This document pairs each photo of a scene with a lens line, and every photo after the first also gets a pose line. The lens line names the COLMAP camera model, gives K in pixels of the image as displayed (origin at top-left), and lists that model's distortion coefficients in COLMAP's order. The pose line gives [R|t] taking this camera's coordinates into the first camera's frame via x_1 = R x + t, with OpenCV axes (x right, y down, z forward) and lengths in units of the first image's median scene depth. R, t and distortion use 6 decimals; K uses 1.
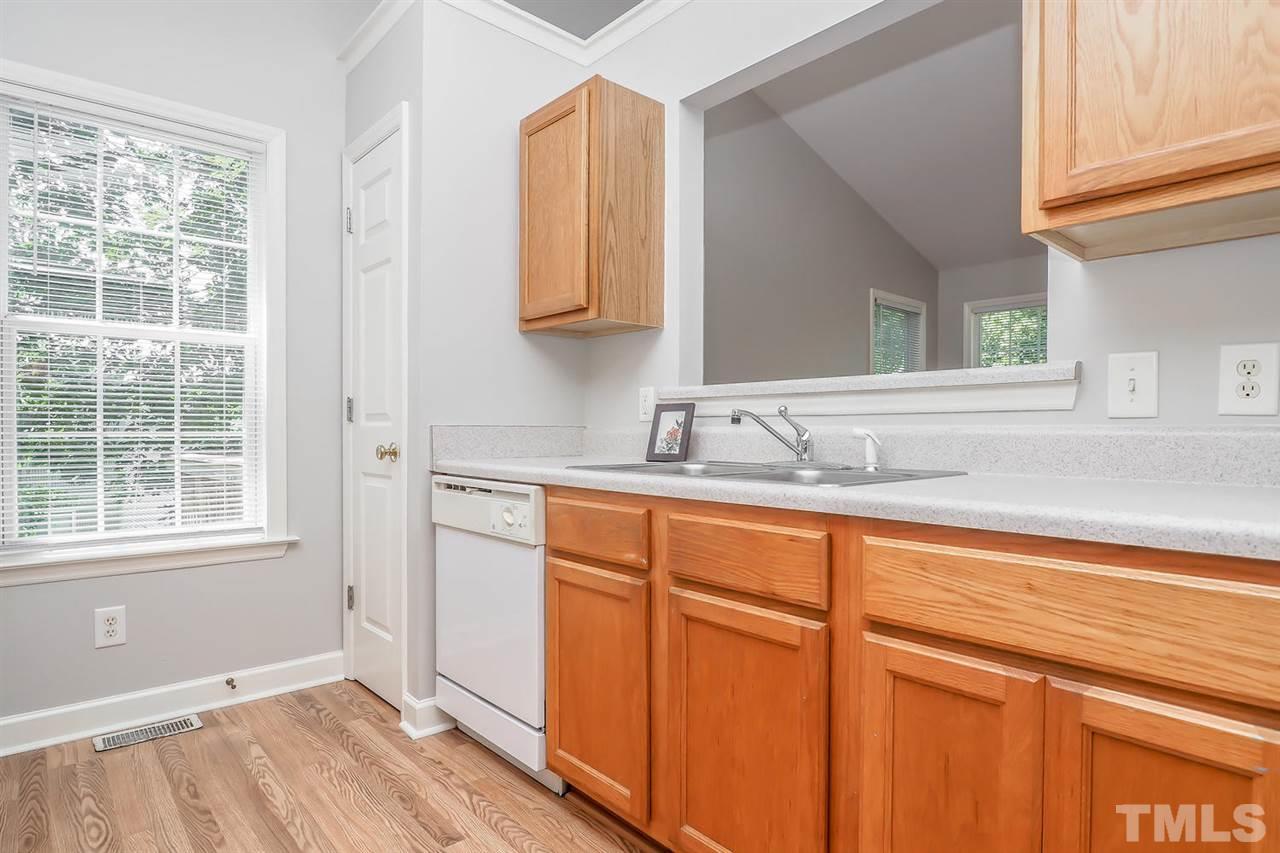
lens RADIAL K [[698.0, 0, 640.5], [0, 698.0, 434.7], [0, 0, 1]] dist [-0.007045, -0.002113]
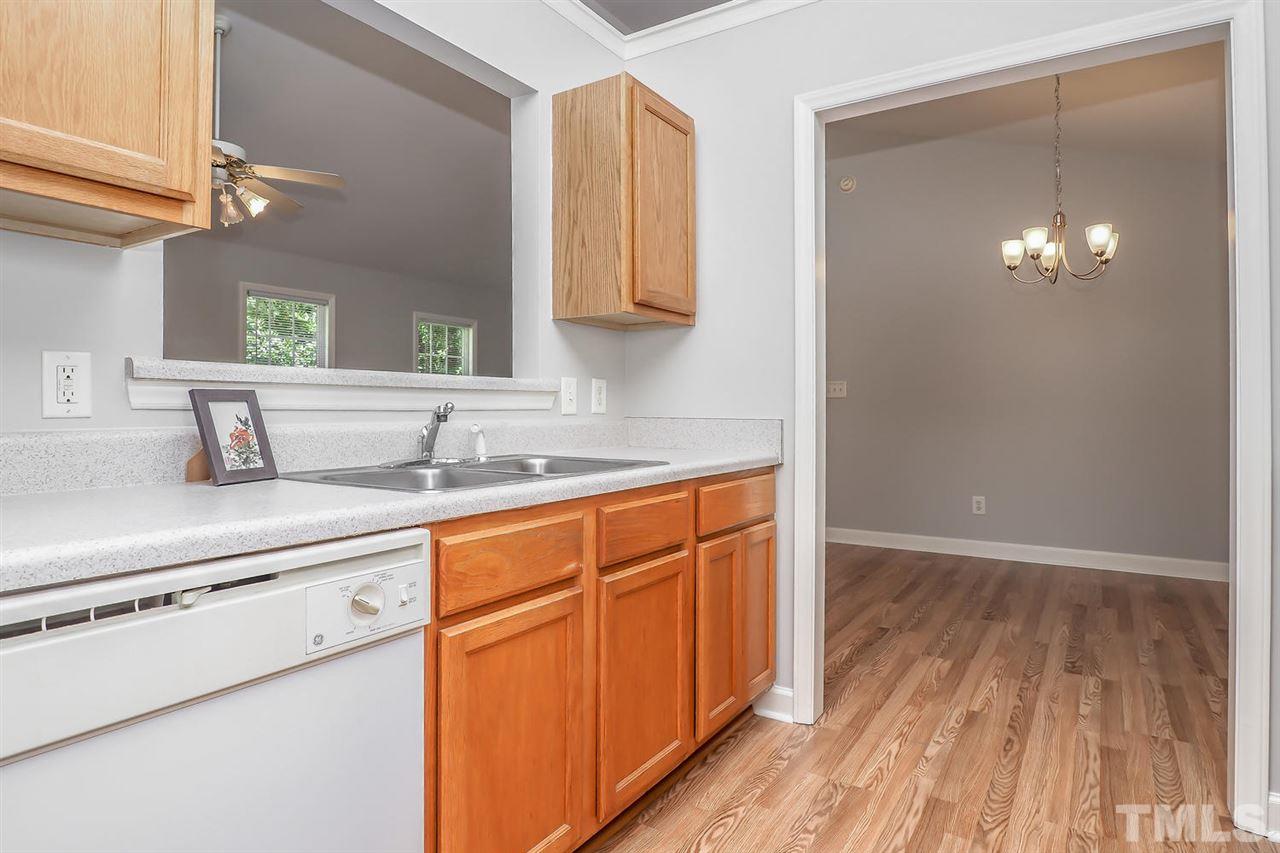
lens RADIAL K [[712.0, 0, 644.9], [0, 712.0, 411.1], [0, 0, 1]] dist [-0.021626, 0.001692]
pose [[-0.266784, -0.001284, 0.963755, -0.663731], [0.006751, 0.999972, 0.003201, -0.024320], [-0.963733, 0.007360, -0.266768, 0.810776]]
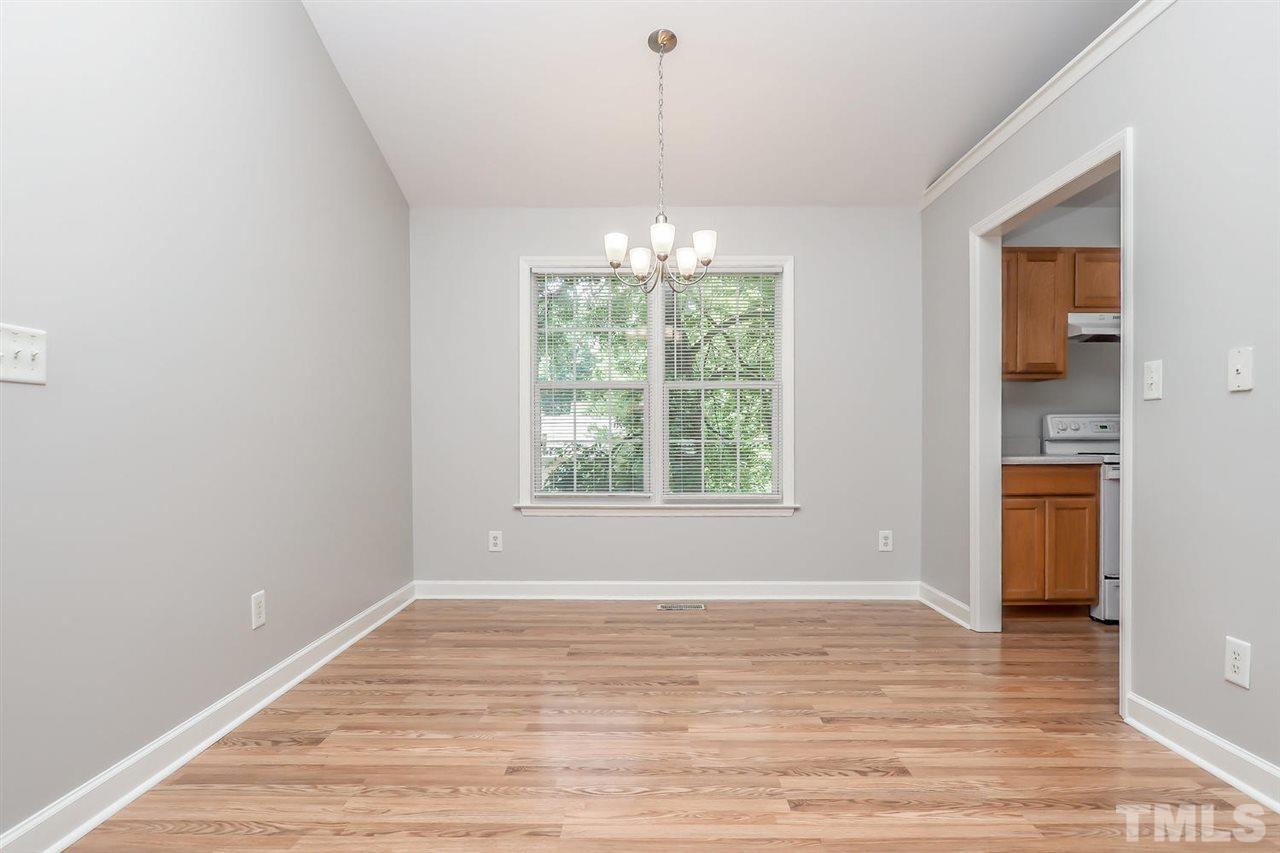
lens RADIAL K [[709.8, 0, 633.6], [0, 709.8, 447.6], [0, 0, 1]] dist [-0.006304, -0.001364]
pose [[-0.681804, 0.009298, -0.731476, 1.718877], [-0.005689, 0.999822, 0.018011, -0.004036], [0.731513, 0.016441, -0.681629, 0.451316]]
